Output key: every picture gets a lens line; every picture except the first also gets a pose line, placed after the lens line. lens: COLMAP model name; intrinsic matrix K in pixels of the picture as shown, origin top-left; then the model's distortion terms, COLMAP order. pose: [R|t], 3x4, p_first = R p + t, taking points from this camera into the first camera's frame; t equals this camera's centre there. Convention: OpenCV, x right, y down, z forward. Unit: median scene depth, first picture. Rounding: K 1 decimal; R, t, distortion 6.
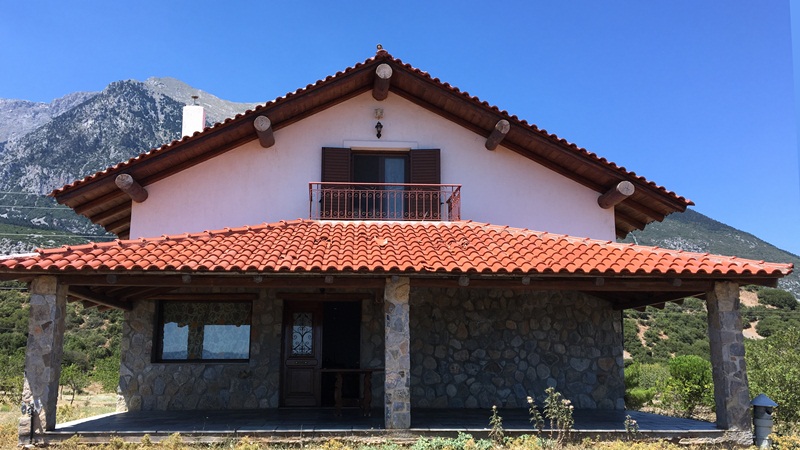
lens RADIAL K [[667.9, 0, 398.9], [0, 667.9, 253.4], [0, 0, 1]] dist [0.078951, -0.130540]
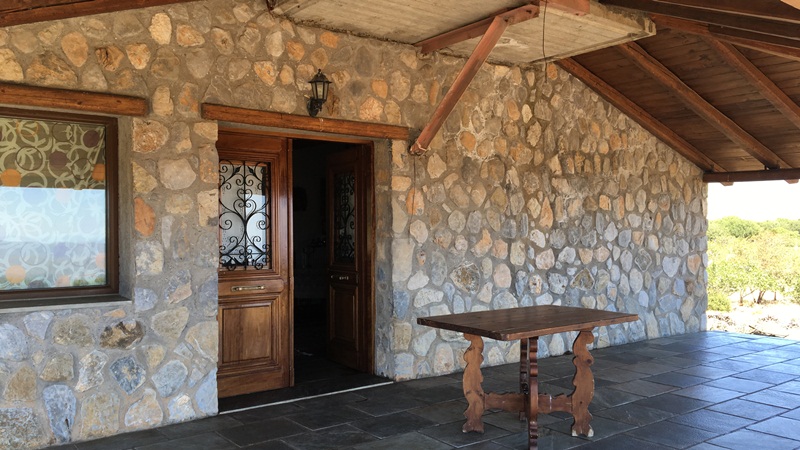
lens RADIAL K [[667.9, 0, 406.4], [0, 667.9, 244.7], [0, 0, 1]] dist [0.078951, -0.130540]
pose [[0.831880, -0.017157, 0.554690, -0.287254], [-0.084327, 0.984007, 0.156903, 0.066497], [-0.548511, -0.177300, 0.817129, 0.623631]]
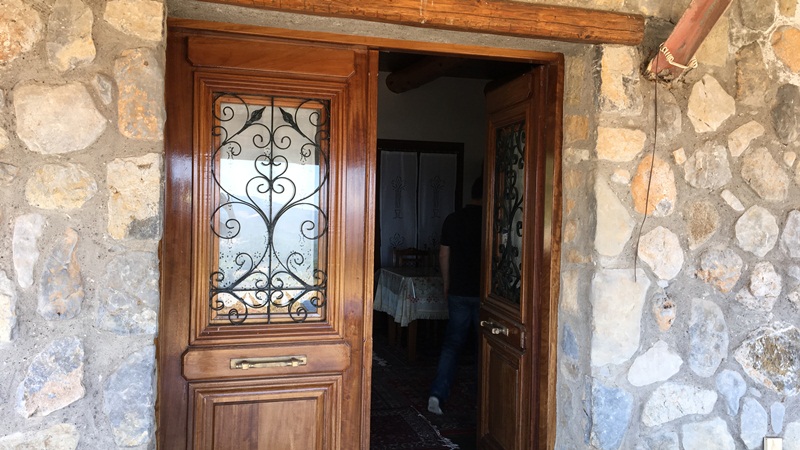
lens RADIAL K [[667.9, 0, 401.1], [0, 667.9, 213.0], [0, 0, 1]] dist [0.078951, -0.130540]
pose [[0.977017, 0.018064, 0.212396, -0.149314], [-0.057420, 0.981875, 0.180623, 0.084154], [-0.205283, -0.188668, 0.960345, 0.813141]]
